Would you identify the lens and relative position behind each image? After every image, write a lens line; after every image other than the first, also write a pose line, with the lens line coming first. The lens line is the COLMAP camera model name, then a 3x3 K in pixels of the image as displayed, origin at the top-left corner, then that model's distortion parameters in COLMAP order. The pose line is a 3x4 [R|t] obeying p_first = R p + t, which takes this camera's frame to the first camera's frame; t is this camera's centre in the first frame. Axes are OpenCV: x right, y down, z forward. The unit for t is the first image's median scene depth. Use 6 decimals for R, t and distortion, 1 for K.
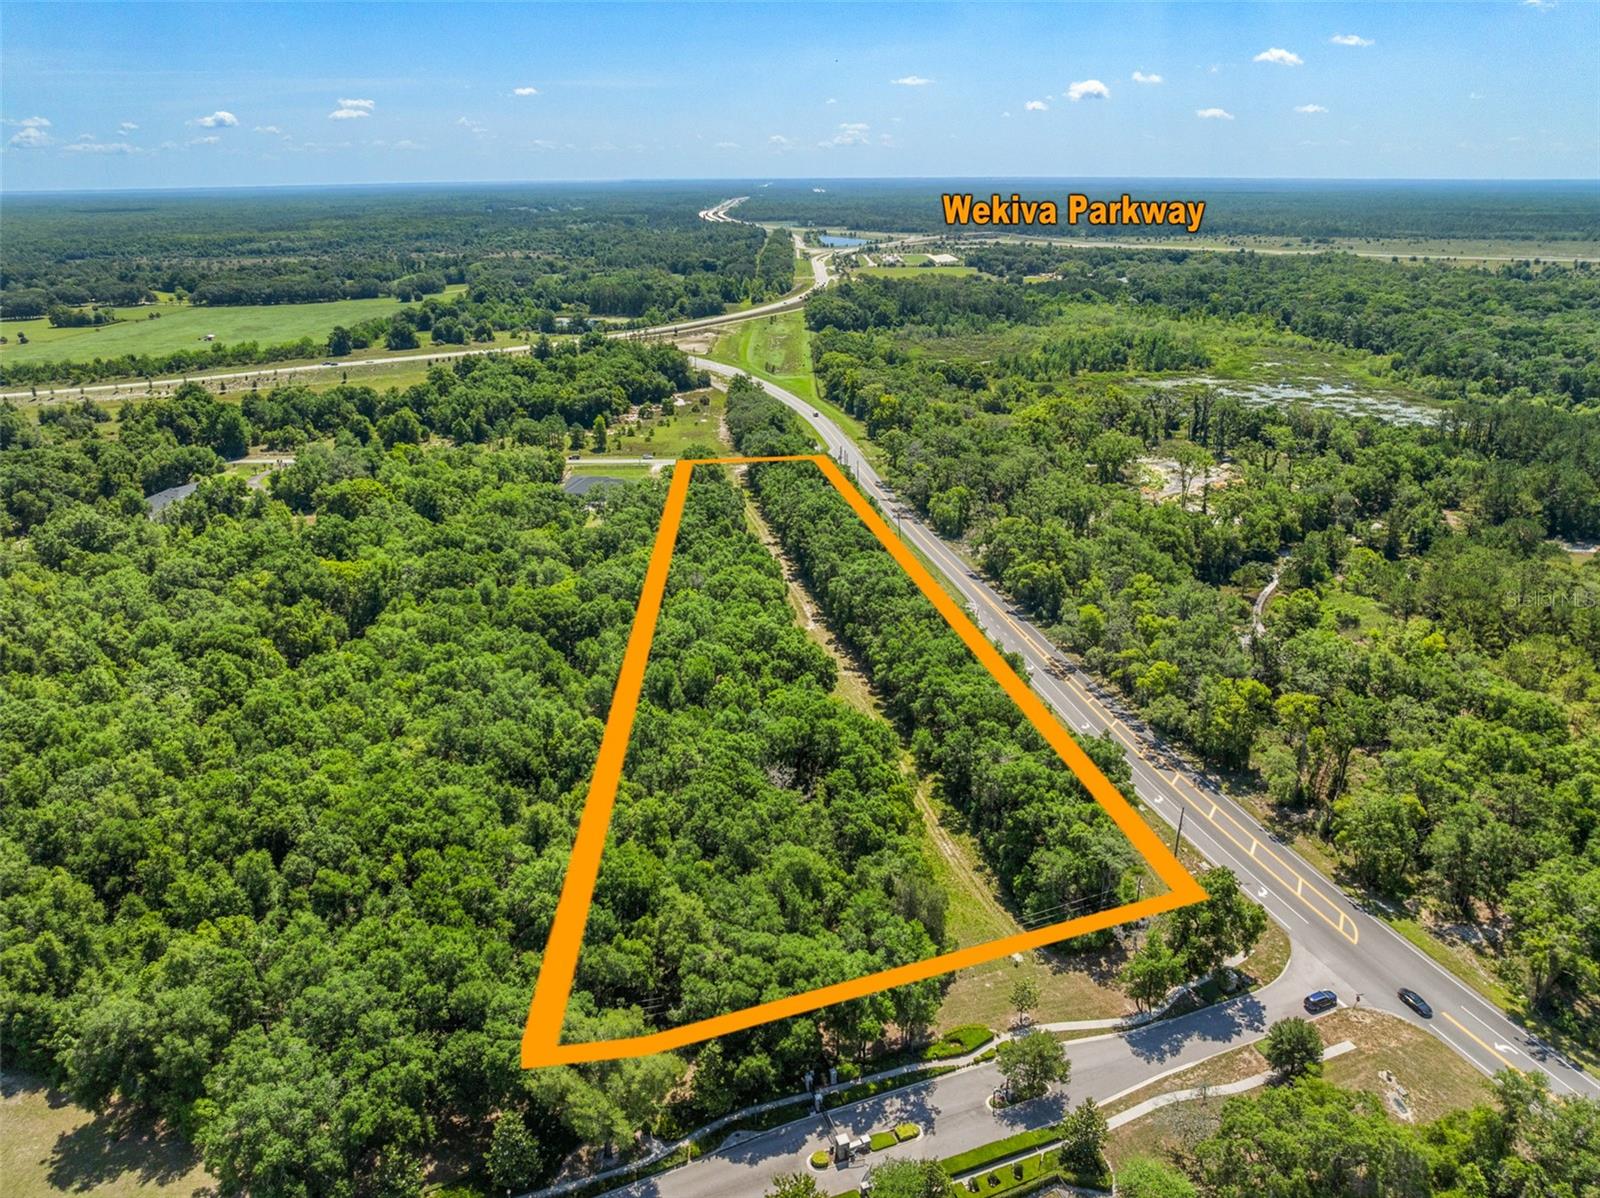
lens RADIAL K [[1127.0, 0, 809.0], [0, 1127.0, 578.0], [0, 0, 1]] dist [-0.040213, 0.003649]
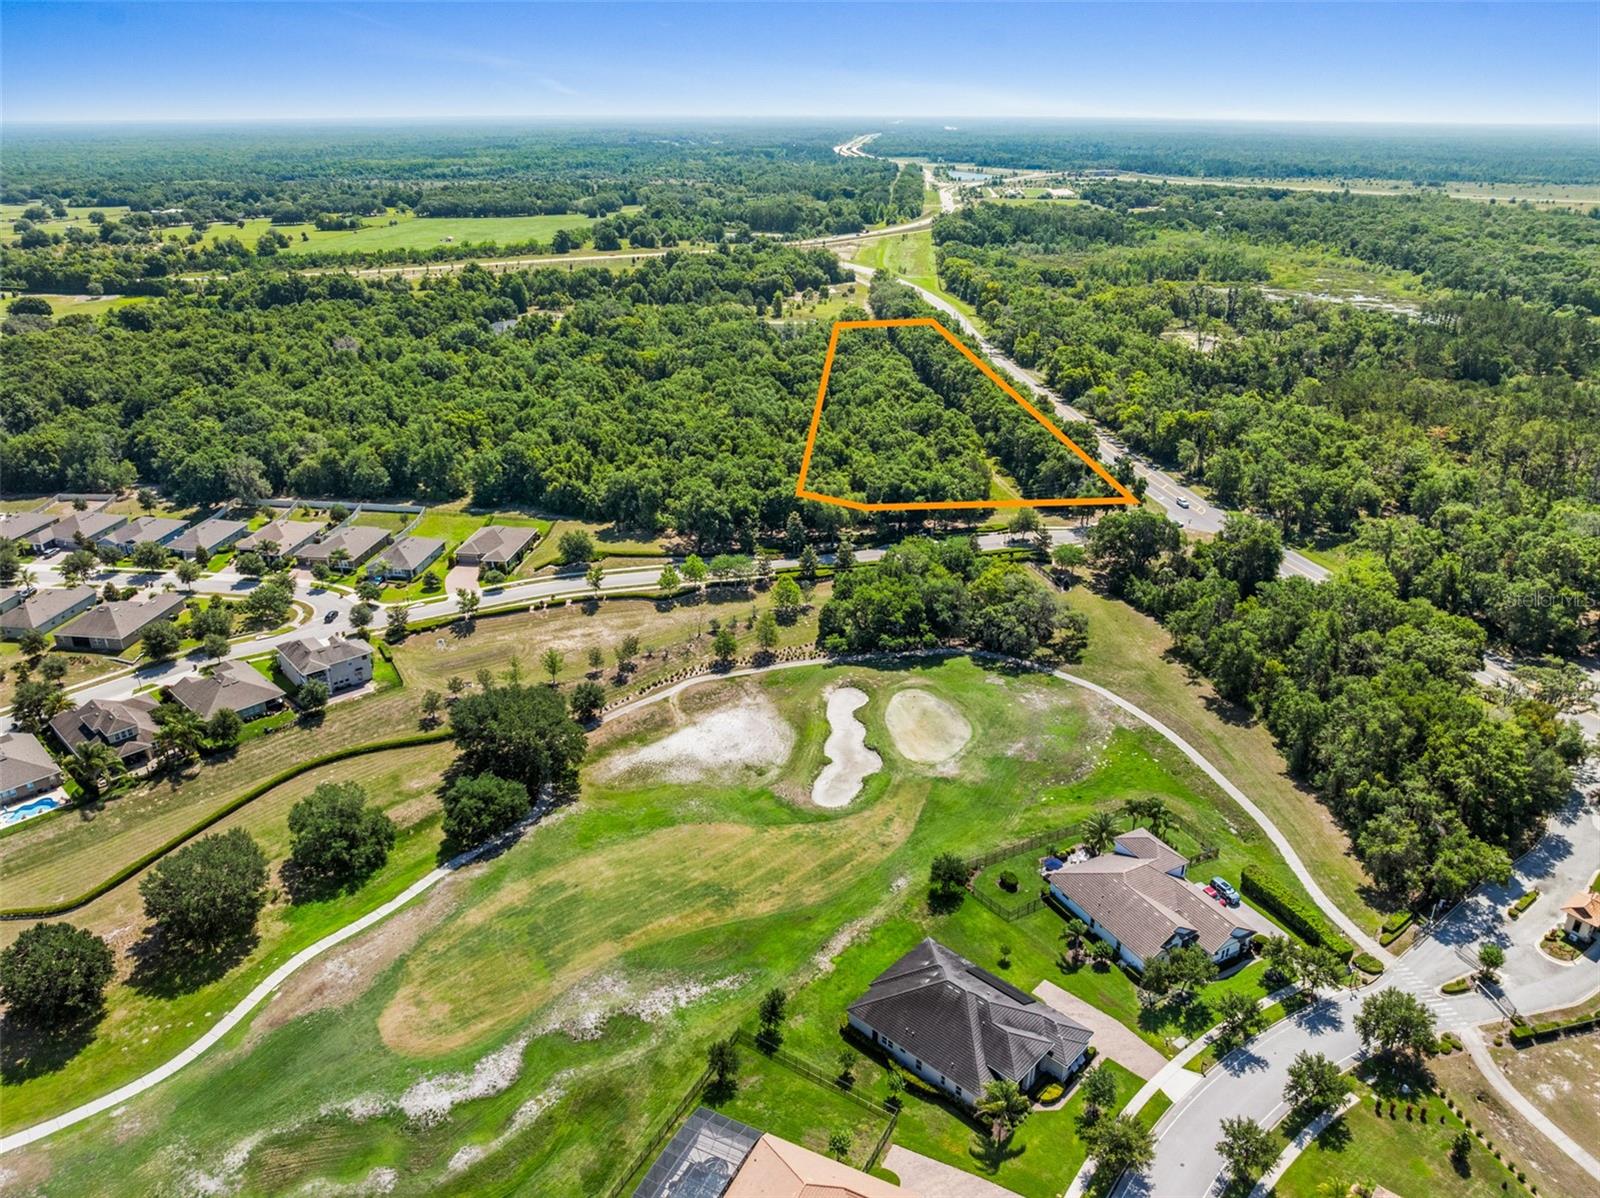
lens RADIAL K [[1127.0, 0, 809.0], [0, 1127.0, 578.0], [0, 0, 1]] dist [-0.040213, 0.003649]
pose [[0.994065, 0.049953, -0.096645, -0.000270], [-0.045064, 0.997623, 0.052126, 0.157756], [0.099019, -0.047462, 0.993953, -0.444793]]
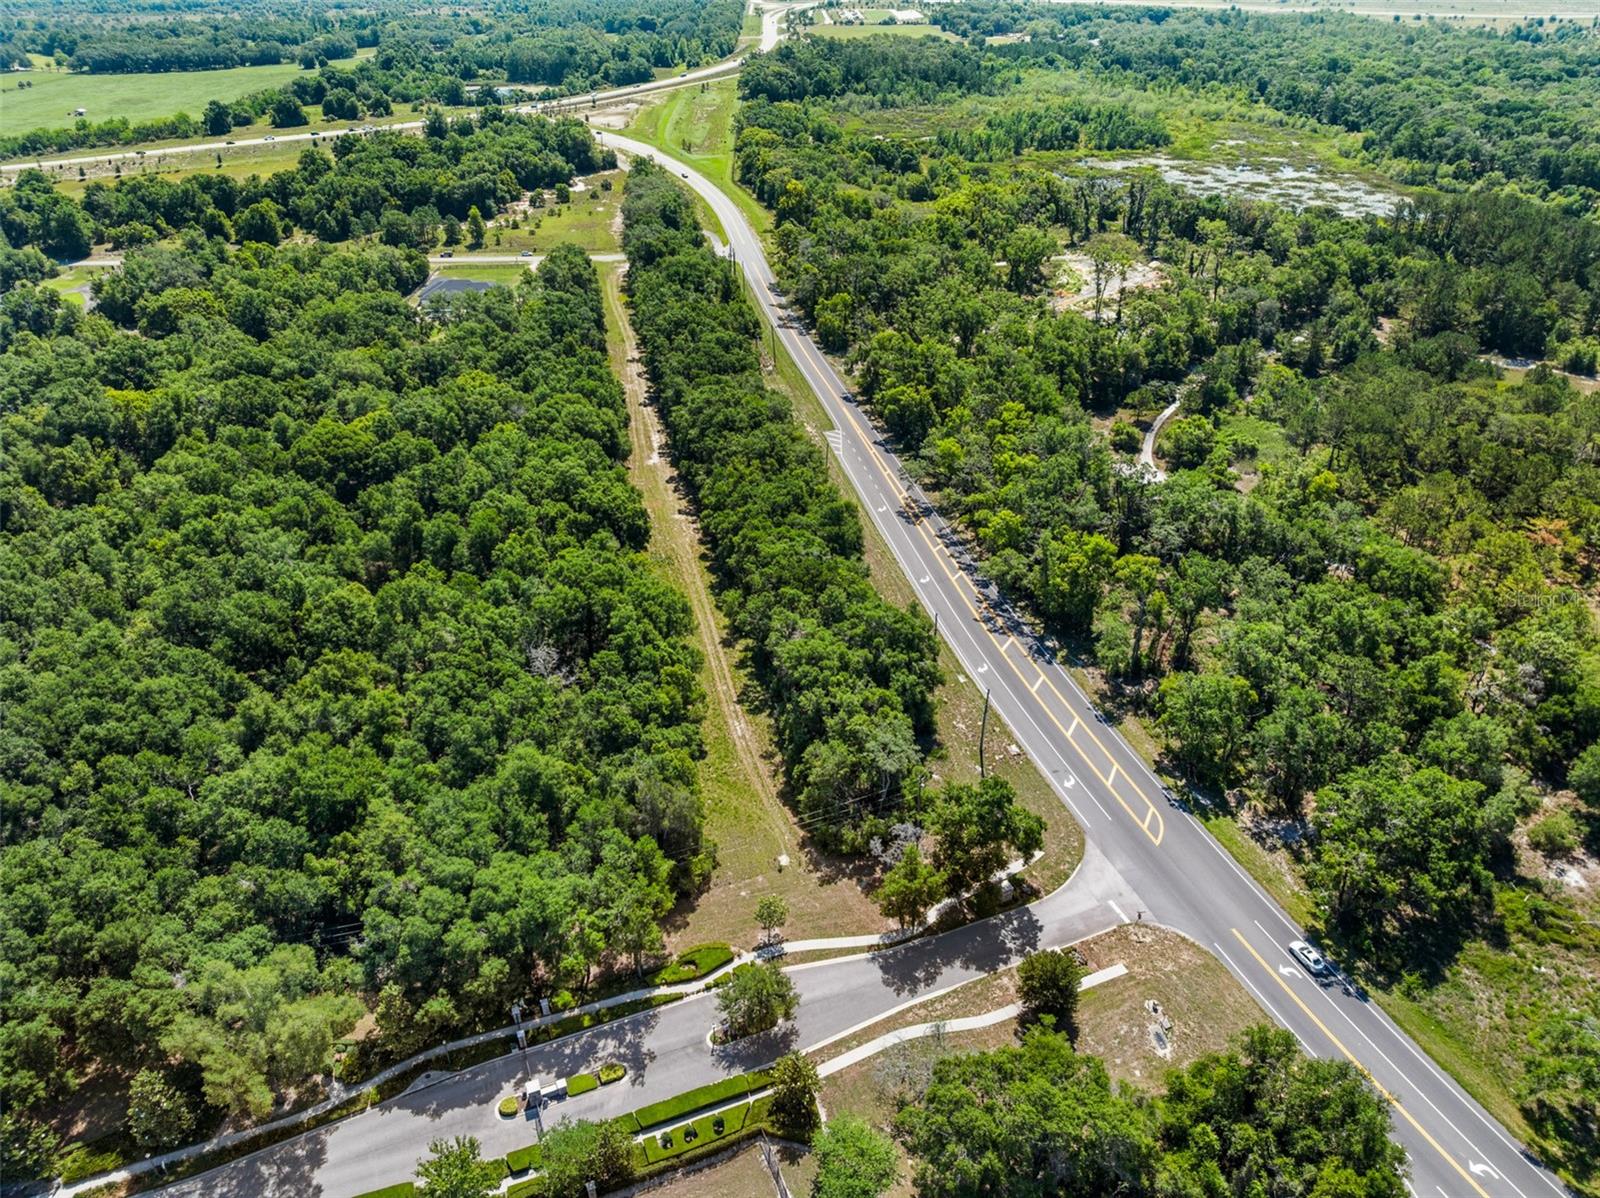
lens RADIAL K [[1136.2, 0, 807.9], [0, 1136.2, 571.6], [0, 0, 1]] dist [-0.058127, 0.030697]
pose [[0.999881, -0.005303, 0.014489, 0.082294], [0.002531, 0.982741, 0.184969, -0.026887], [-0.015220, -0.184910, 0.982638, 0.058646]]
